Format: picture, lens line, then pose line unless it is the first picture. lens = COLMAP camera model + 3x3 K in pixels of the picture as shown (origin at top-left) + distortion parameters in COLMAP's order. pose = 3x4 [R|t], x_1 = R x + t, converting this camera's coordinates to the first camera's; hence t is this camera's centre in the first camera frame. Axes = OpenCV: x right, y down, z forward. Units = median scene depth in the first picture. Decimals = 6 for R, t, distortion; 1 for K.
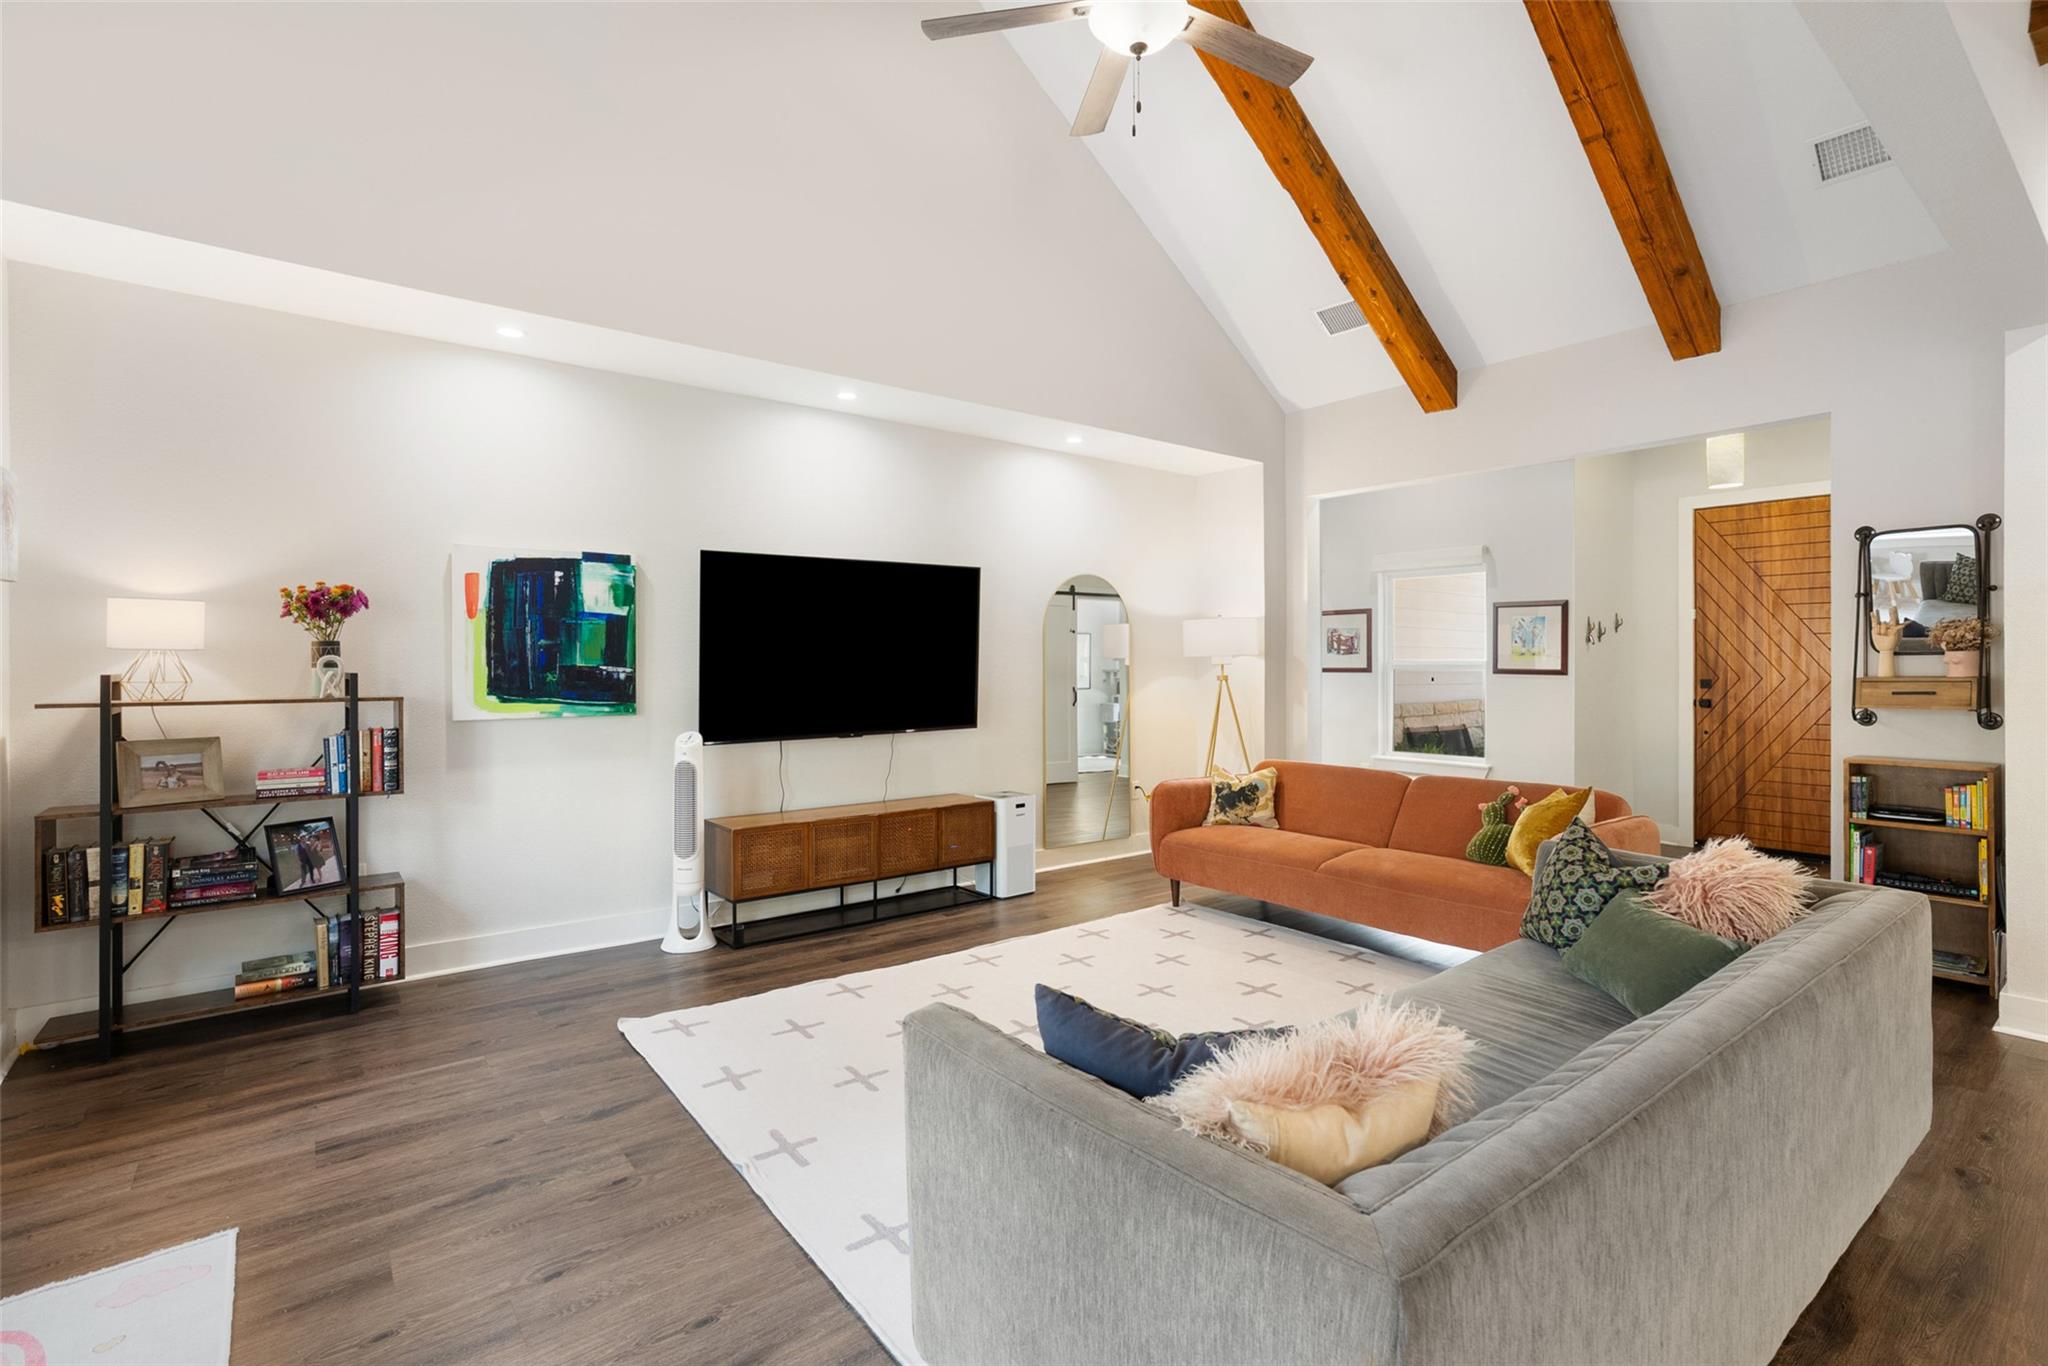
lens RADIAL K [[944.5, 0, 1037.7], [0, 944.5, 662.8], [0, 0, 1]] dist [-0.026527, 0.015866]
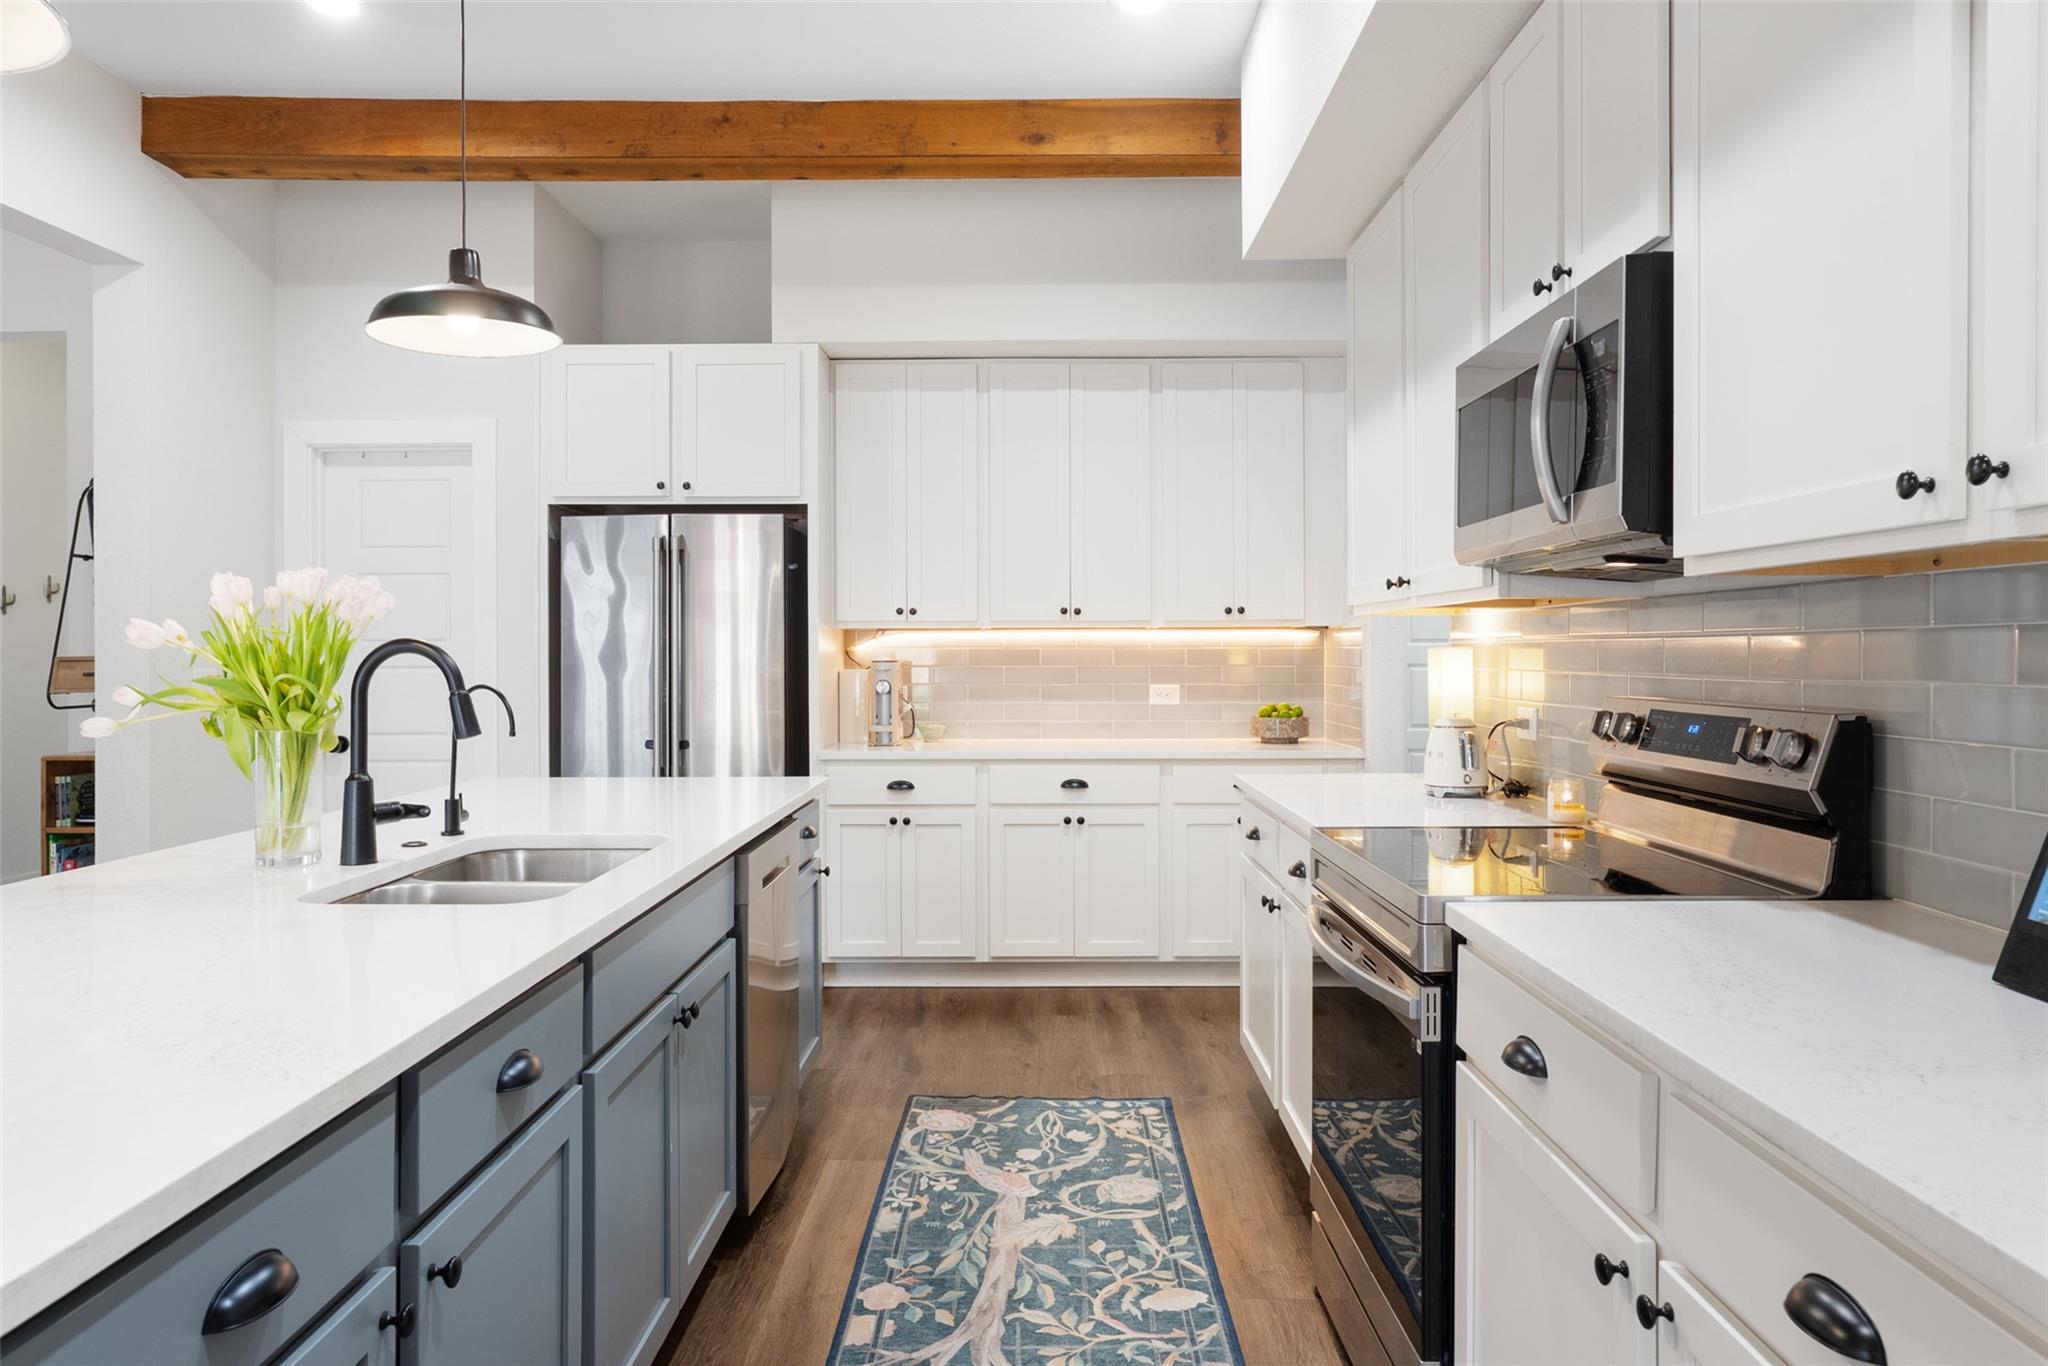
lens RADIAL K [[1316.0, 0, 1028.9], [0, 1316.0, 656.3], [0, 0, 1]] dist [-0.021492, 0.019197]
pose [[0.624278, -0.003503, 0.781194, 0.464763], [0.001455, 0.999993, 0.003322, 0.011425], [-0.781201, -0.000937, 0.624279, -0.360348]]
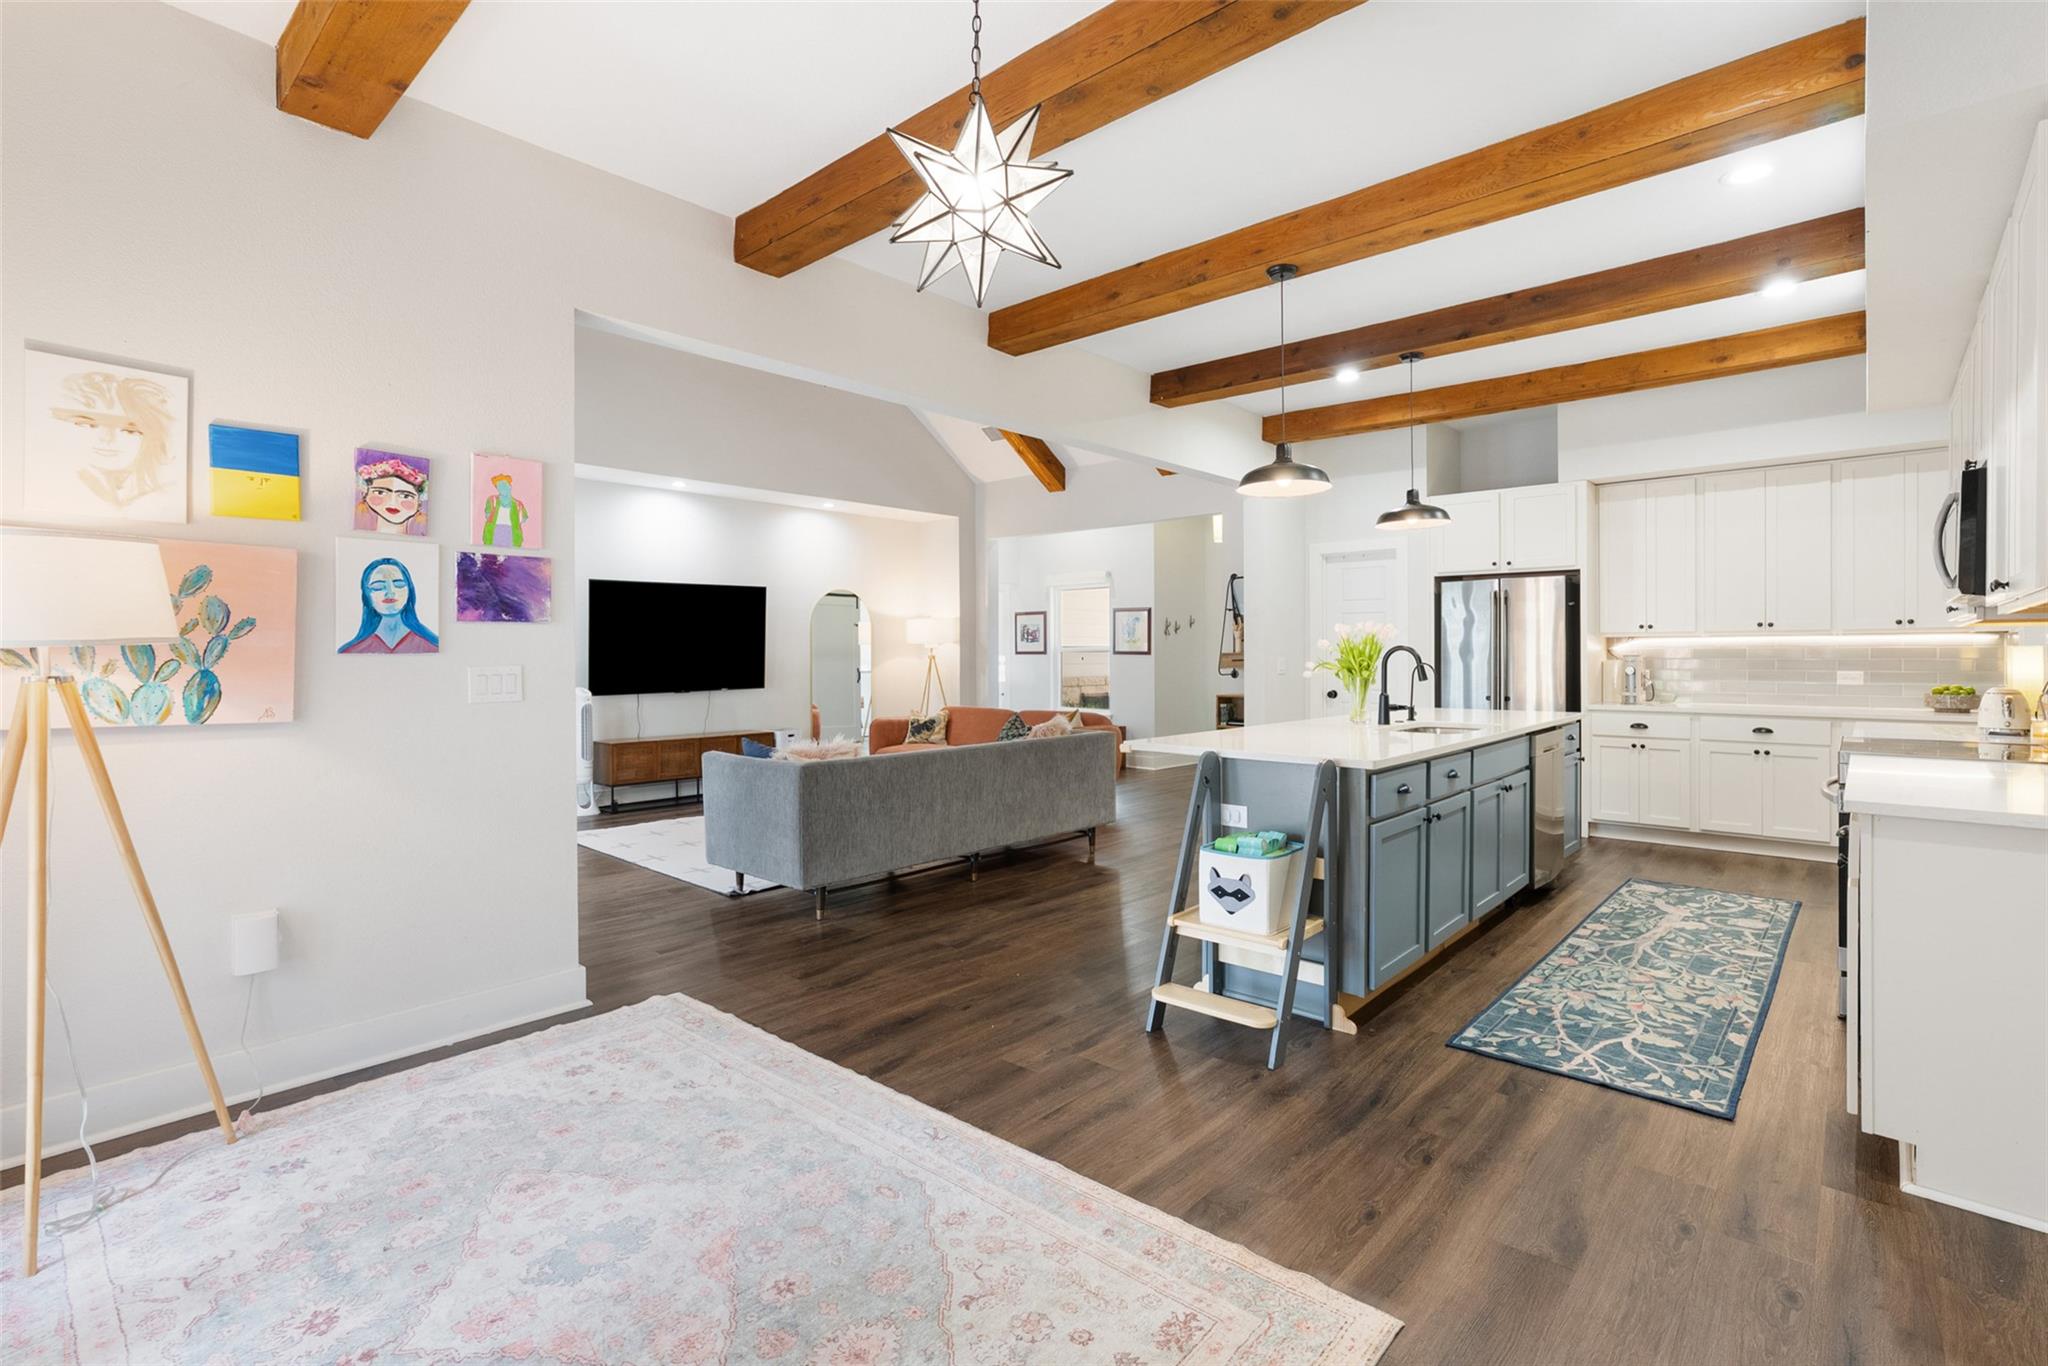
lens RADIAL K [[944.5, 0, 1035.0], [0, 944.5, 658.0], [0, 0, 1]] dist [-0.026527, 0.015866]
pose [[0.985031, -0.003908, 0.172333, 0.138723], [0.002916, 0.999978, 0.006014, 0.012114], [-0.172353, -0.005422, 0.985020, -0.800506]]
